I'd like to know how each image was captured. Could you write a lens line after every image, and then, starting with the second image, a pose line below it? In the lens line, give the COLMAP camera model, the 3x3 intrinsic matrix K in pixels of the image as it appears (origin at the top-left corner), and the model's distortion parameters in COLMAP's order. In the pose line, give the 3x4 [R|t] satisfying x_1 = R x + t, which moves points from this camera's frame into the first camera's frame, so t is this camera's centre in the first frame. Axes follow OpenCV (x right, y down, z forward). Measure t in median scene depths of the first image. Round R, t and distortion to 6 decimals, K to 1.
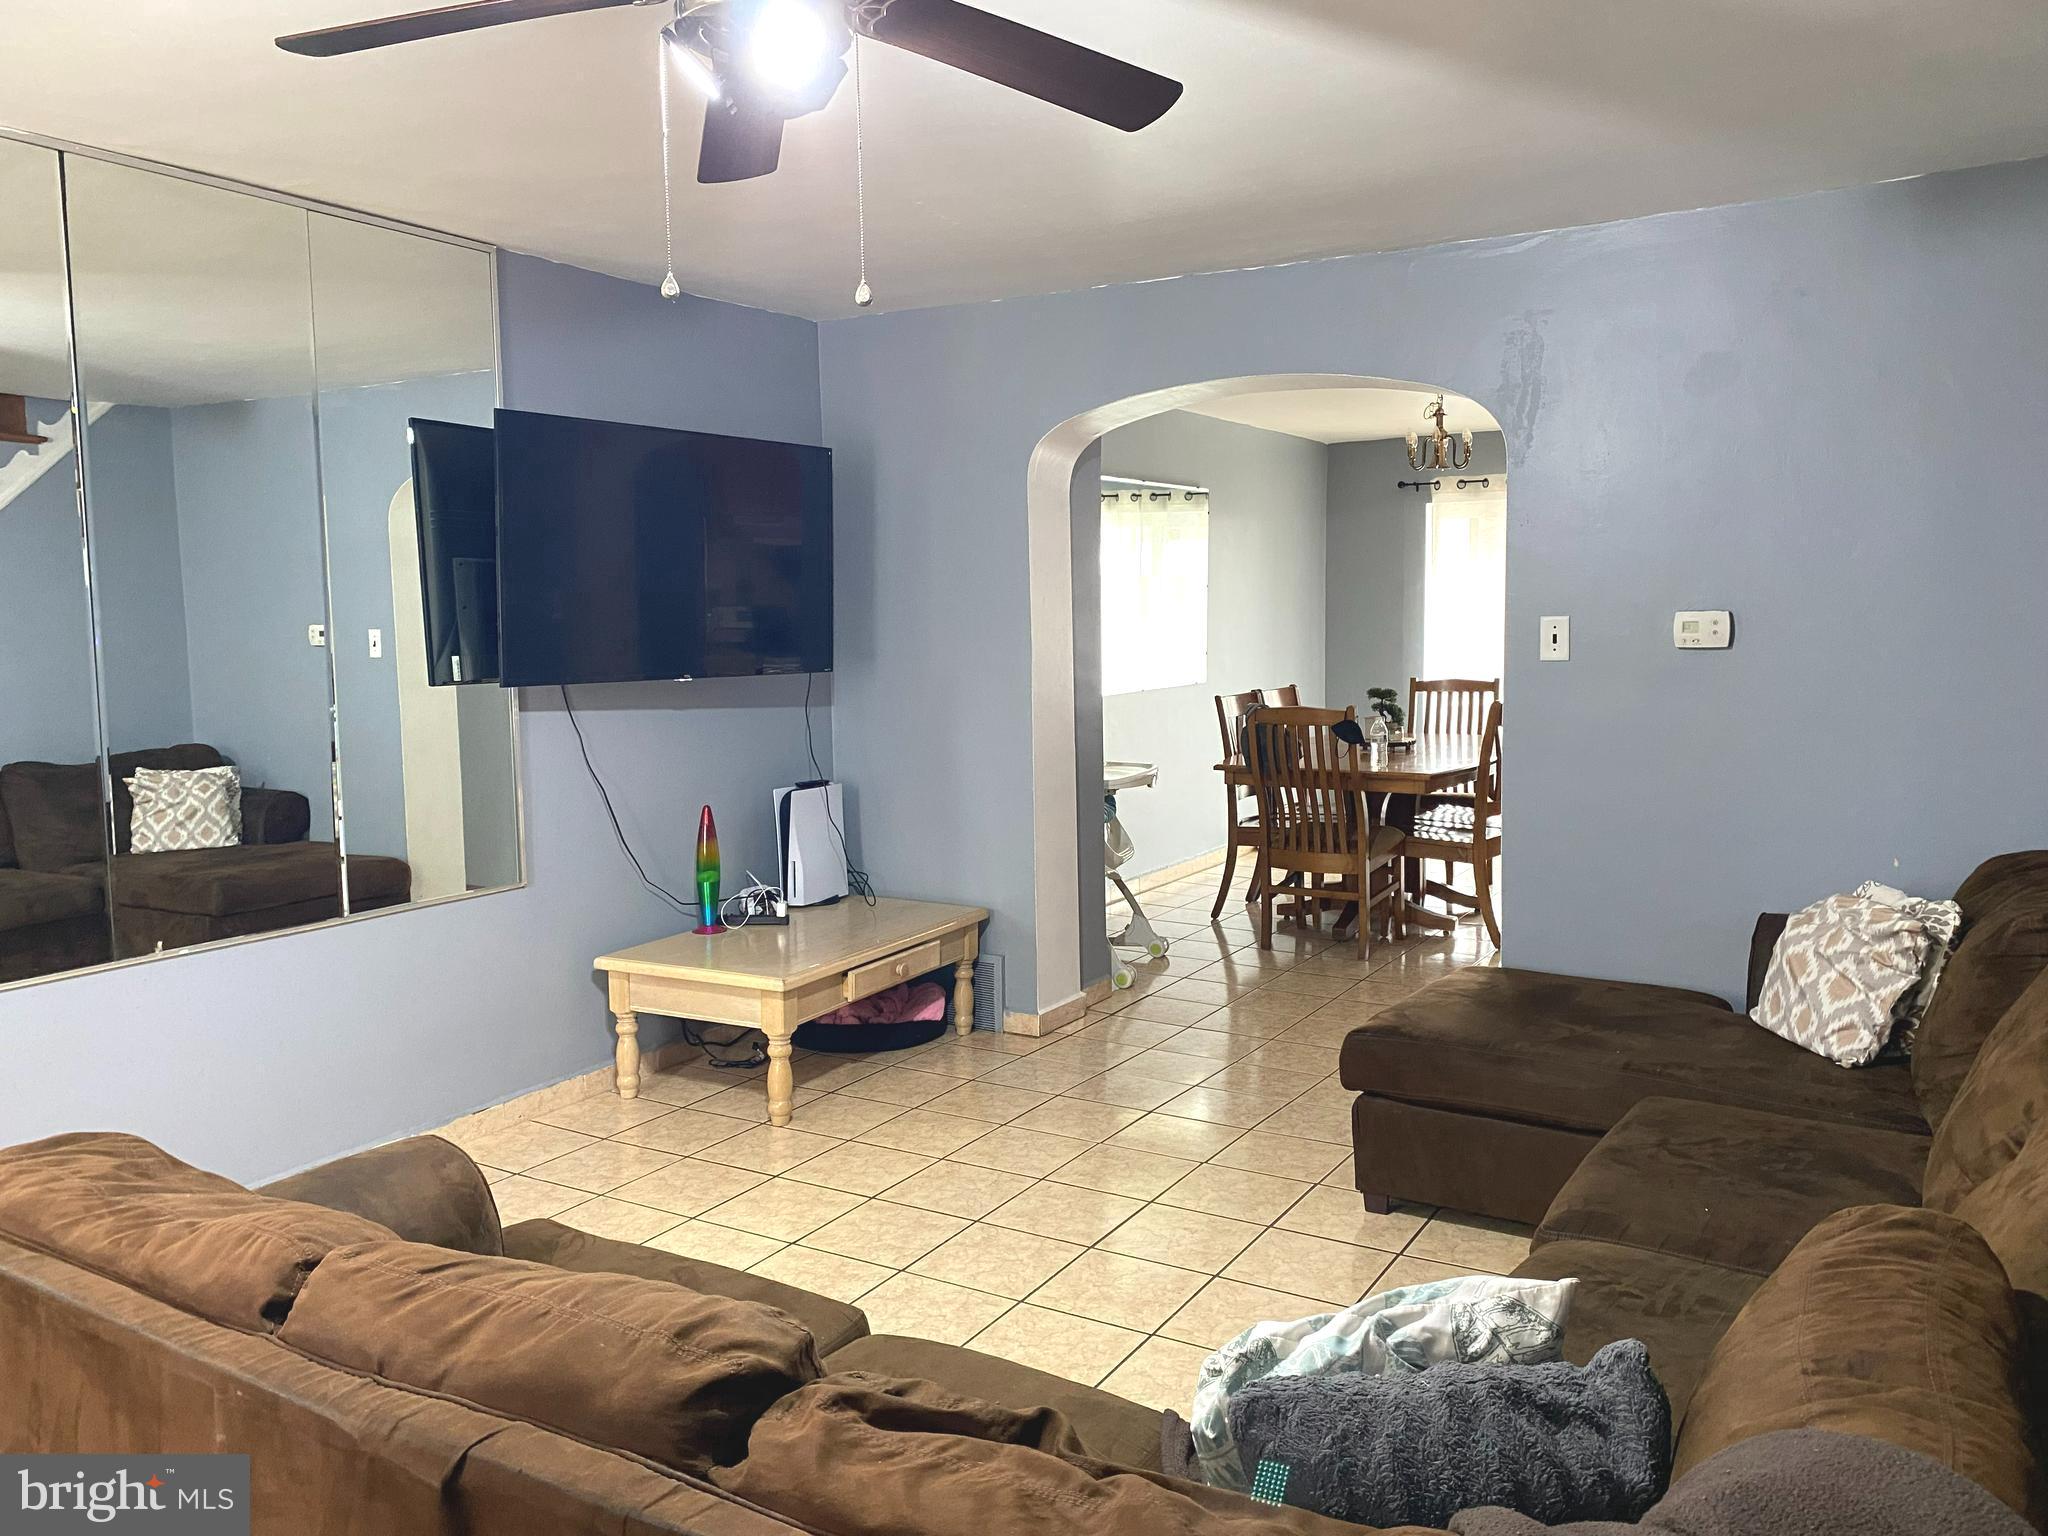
lens RADIAL K [[1550.5, 0, 1024.5], [0, 1550.5, 768.2], [0, 0, 1]] dist [0.004135, 0.001578]
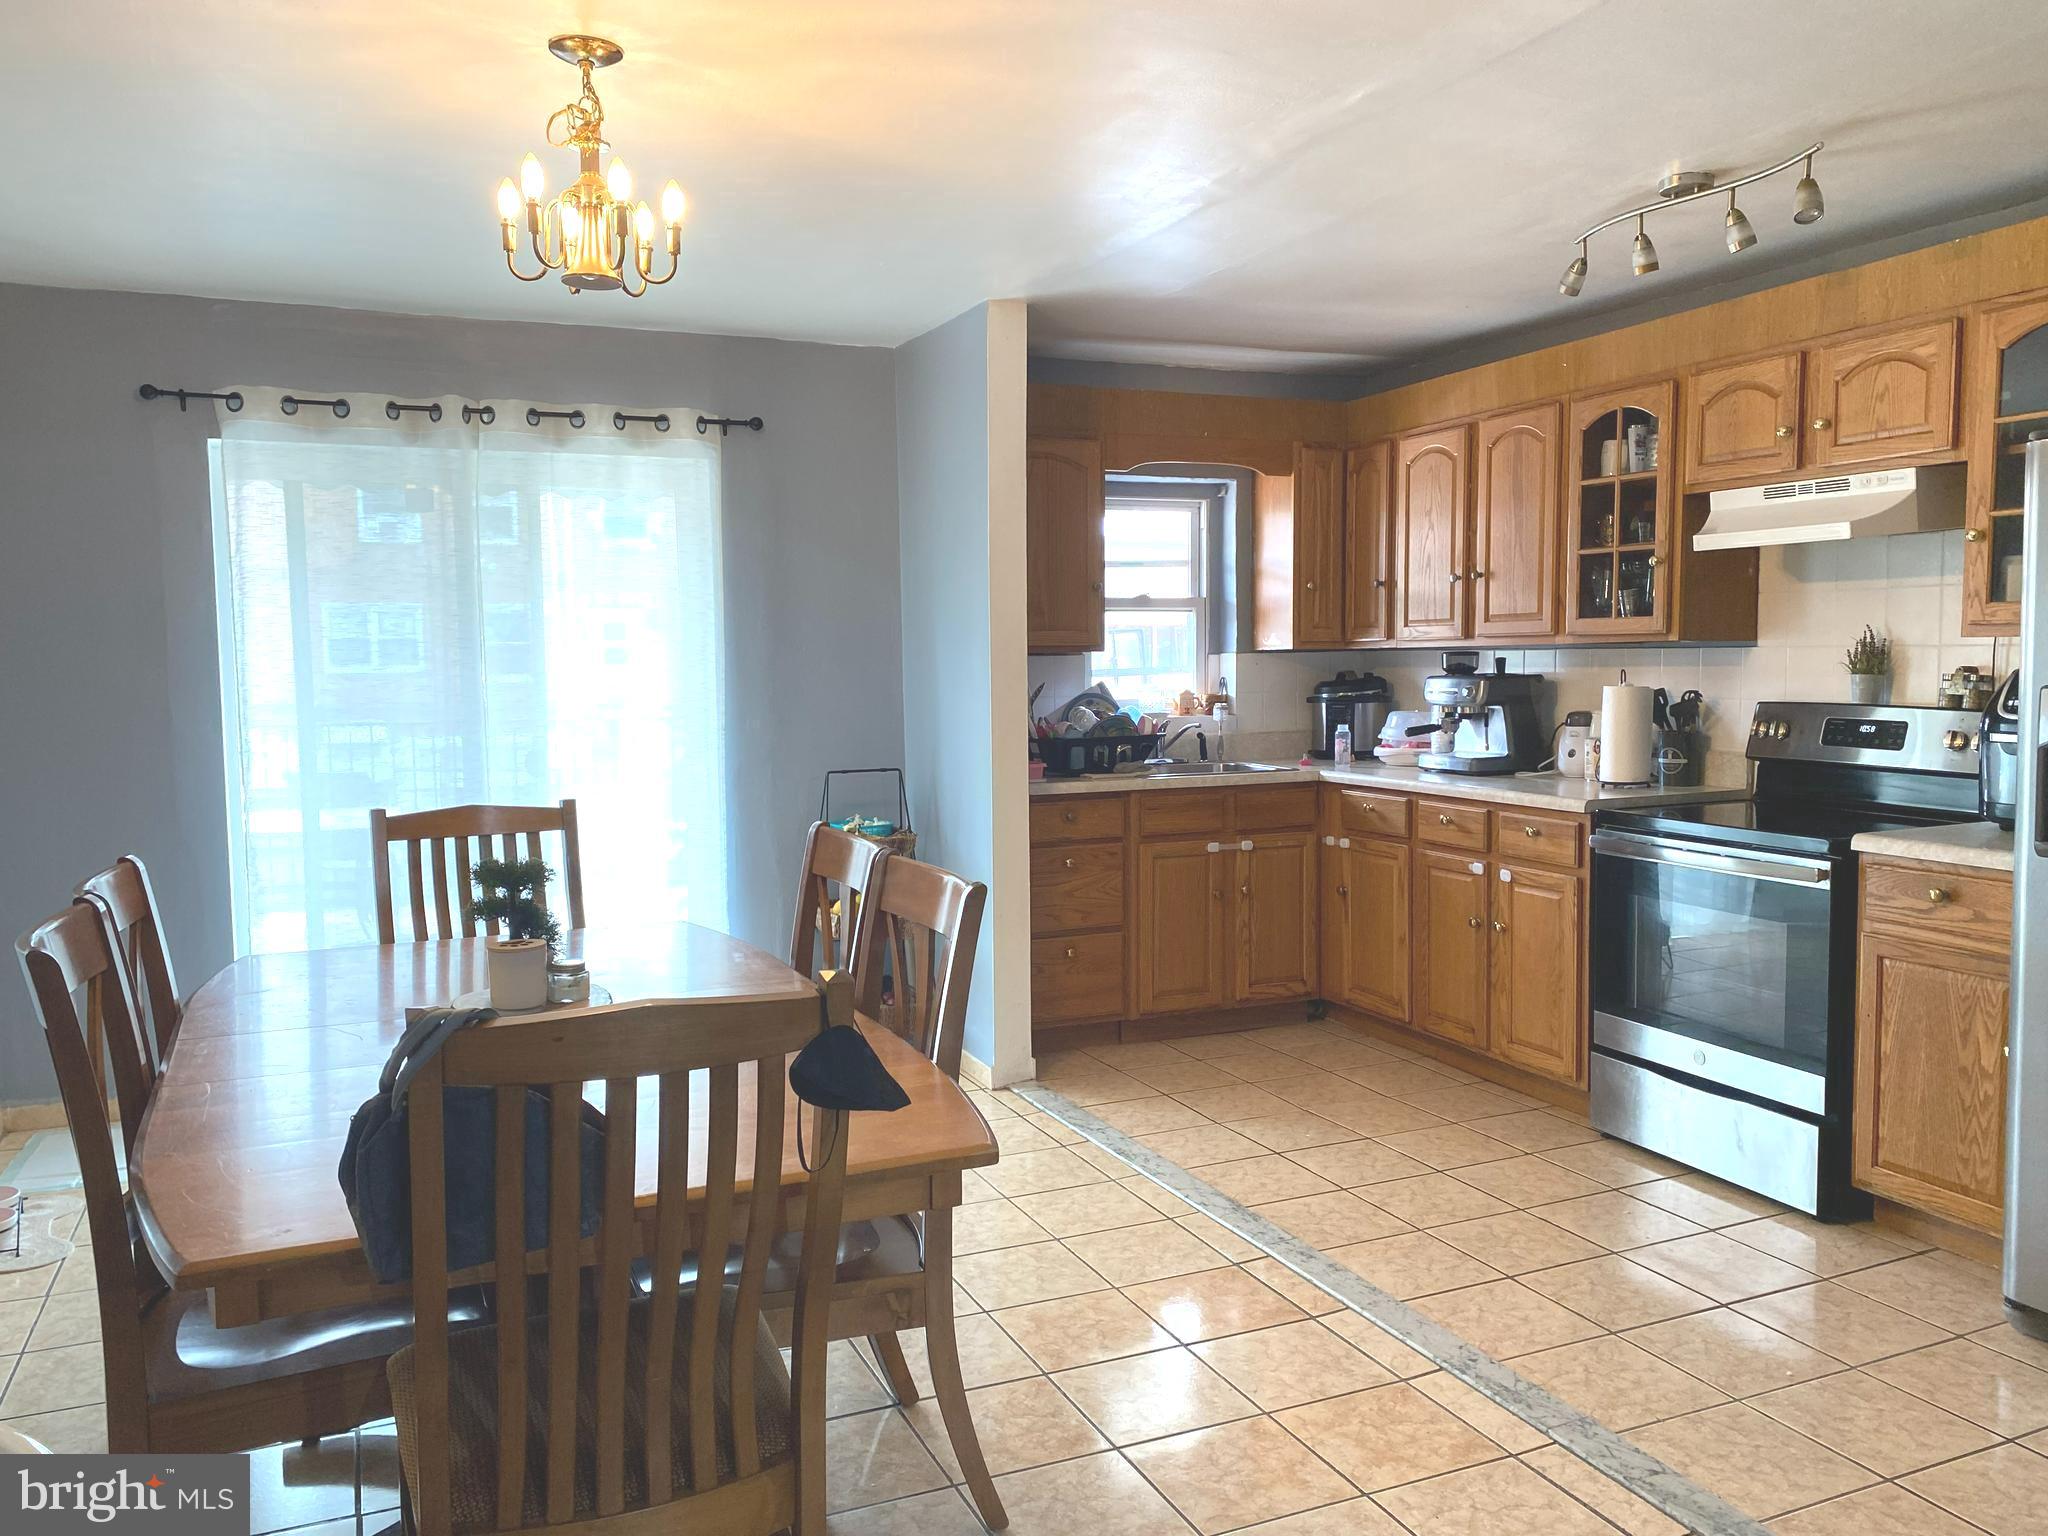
lens RADIAL K [[1550.5, 0, 1025.1], [0, 1550.5, 766.1], [0, 0, 1]] dist [0.004135, 0.001578]
pose [[0.565911, -0.050796, 0.822900, -0.002032], [0.080333, 0.996748, 0.006282, -0.058925], [-0.820543, 0.062551, 0.568151, 0.607143]]
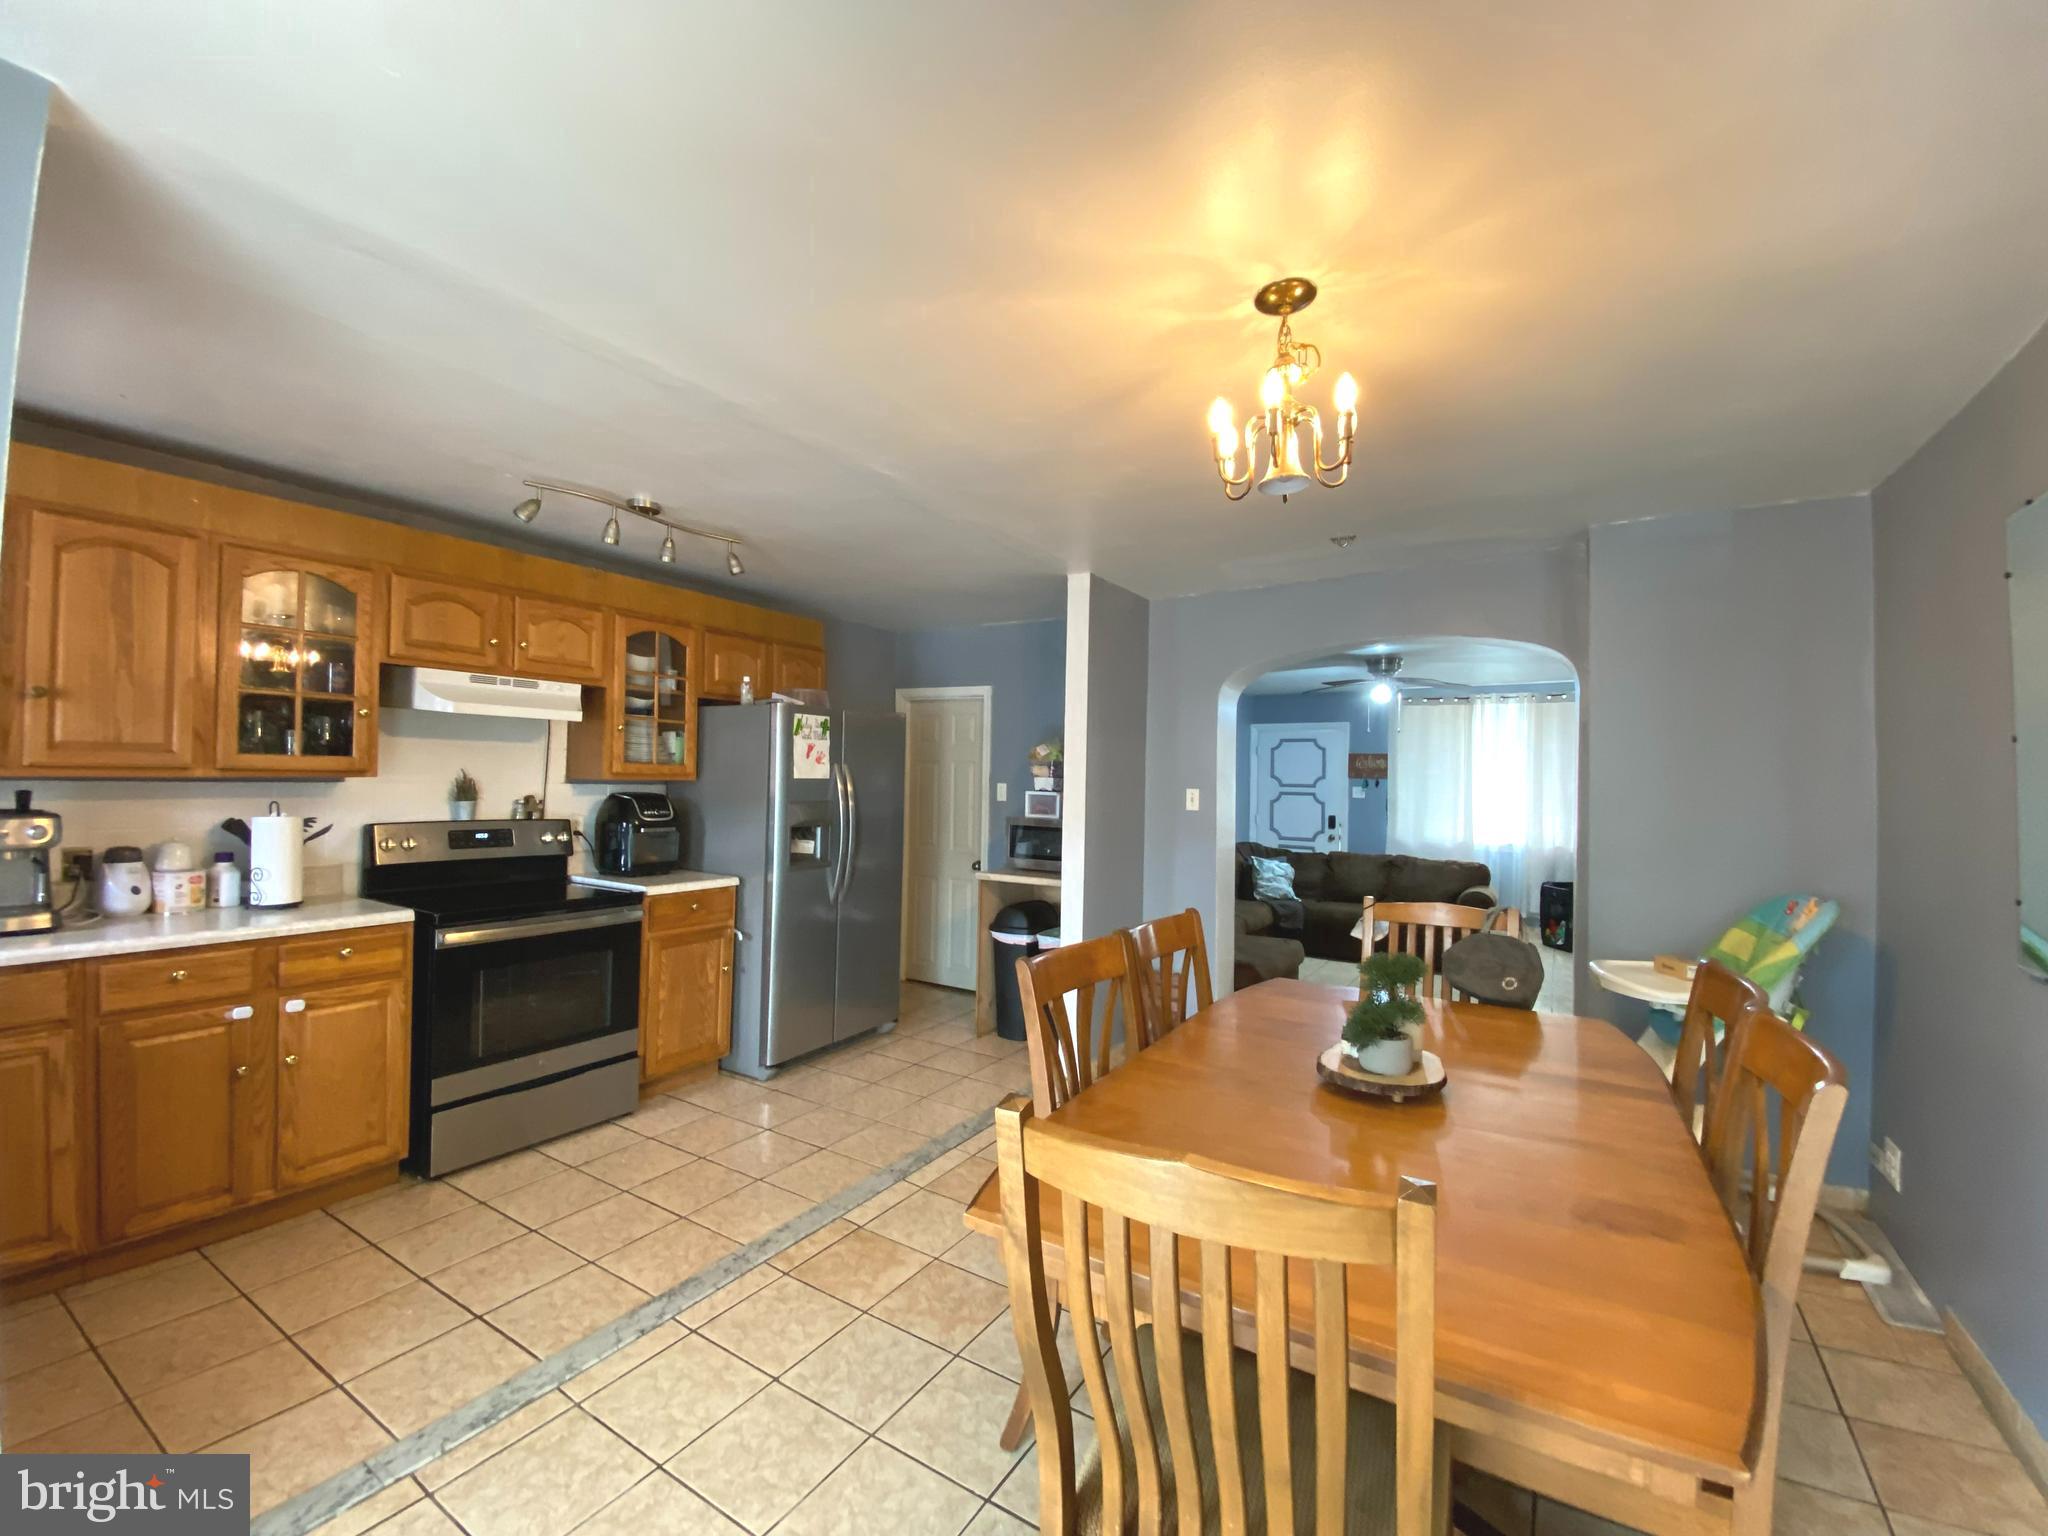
lens RADIAL K [[825.2, 0, 1024.6], [0, 825.2, 769.1], [0, 0, 1]] dist [-0.019215, -0.000543]
pose [[-0.999995, -0.002912, -0.000755, 0.128903], [-0.002964, 0.996686, 0.081295, -0.083598], [0.000516, 0.081297, -0.996690, 0.818077]]
